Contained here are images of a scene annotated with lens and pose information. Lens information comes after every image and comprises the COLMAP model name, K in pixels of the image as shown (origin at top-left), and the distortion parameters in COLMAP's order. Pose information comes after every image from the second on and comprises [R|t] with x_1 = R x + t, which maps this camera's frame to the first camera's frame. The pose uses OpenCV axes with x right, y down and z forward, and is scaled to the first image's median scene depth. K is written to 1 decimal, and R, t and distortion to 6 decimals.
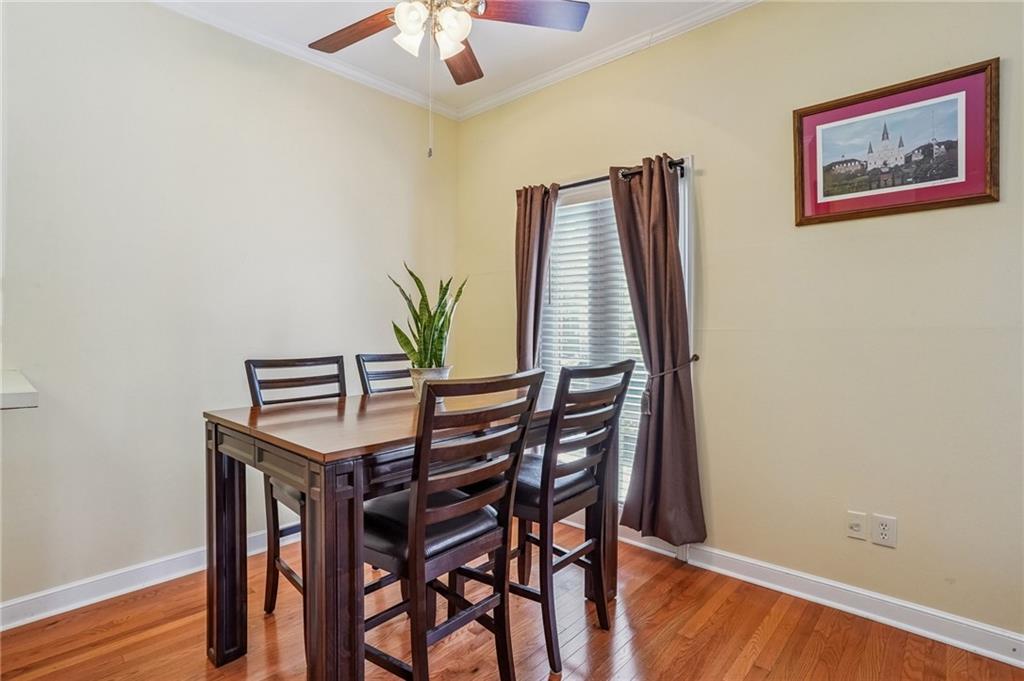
lens RADIAL K [[513.2, 0, 512.0], [0, 513.2, 340.5], [0, 0, 1]] dist [-0.059644, 0.027688]
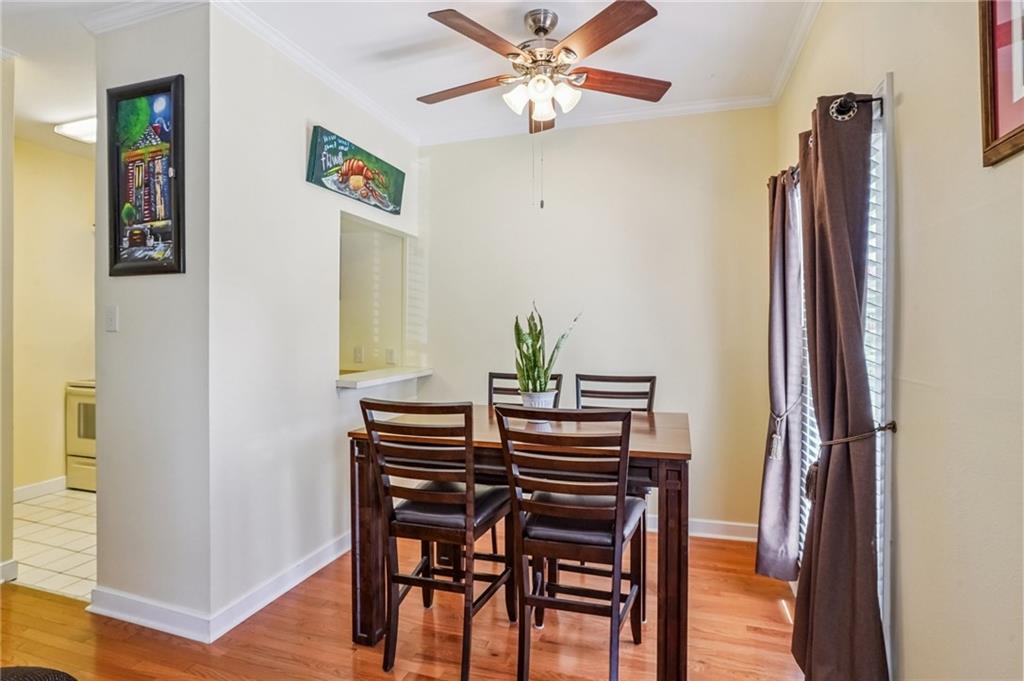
lens RADIAL K [[513.2, 0, 512.0], [0, 513.2, 340.5], [0, 0, 1]] dist [-0.059644, 0.027688]
pose [[0.408067, 0.018702, -0.912761, 0.717599], [-0.021758, 0.999705, 0.010757, -0.061113], [0.912693, 0.015470, 0.408353, 0.393999]]
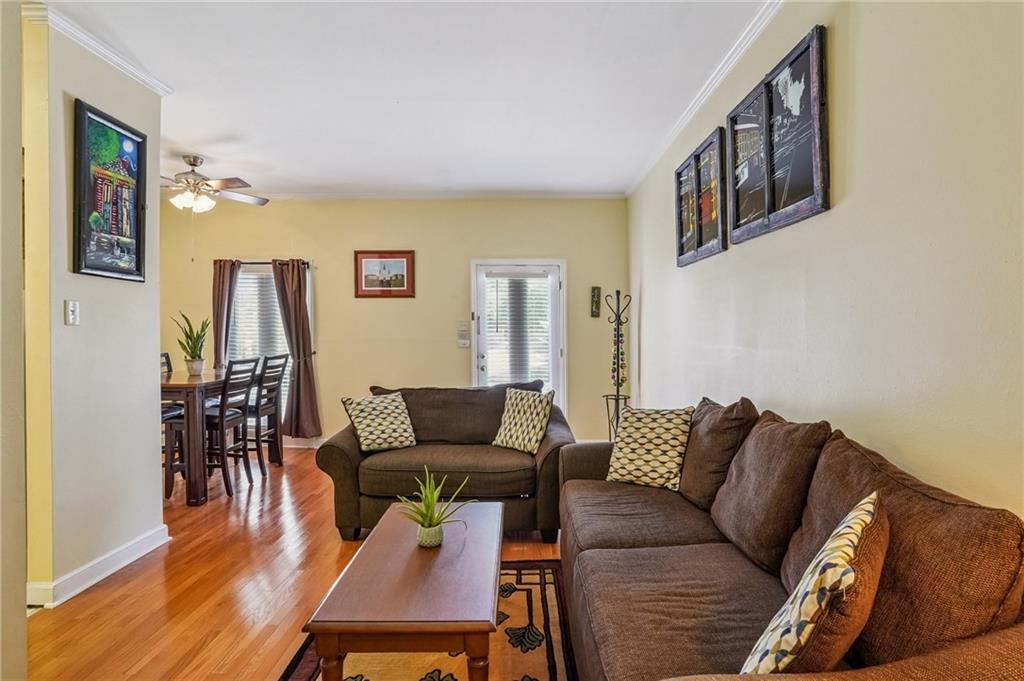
lens RADIAL K [[495.7, 0, 512.0], [0, 495.7, 340.5], [0, 0, 1]] dist [-0.091160, -0.000124]
pose [[0.752776, -0.010732, 0.658189, -0.387452], [0.012612, 0.999919, 0.001879, -0.012323], [-0.658156, 0.006887, 0.752850, -1.157913]]
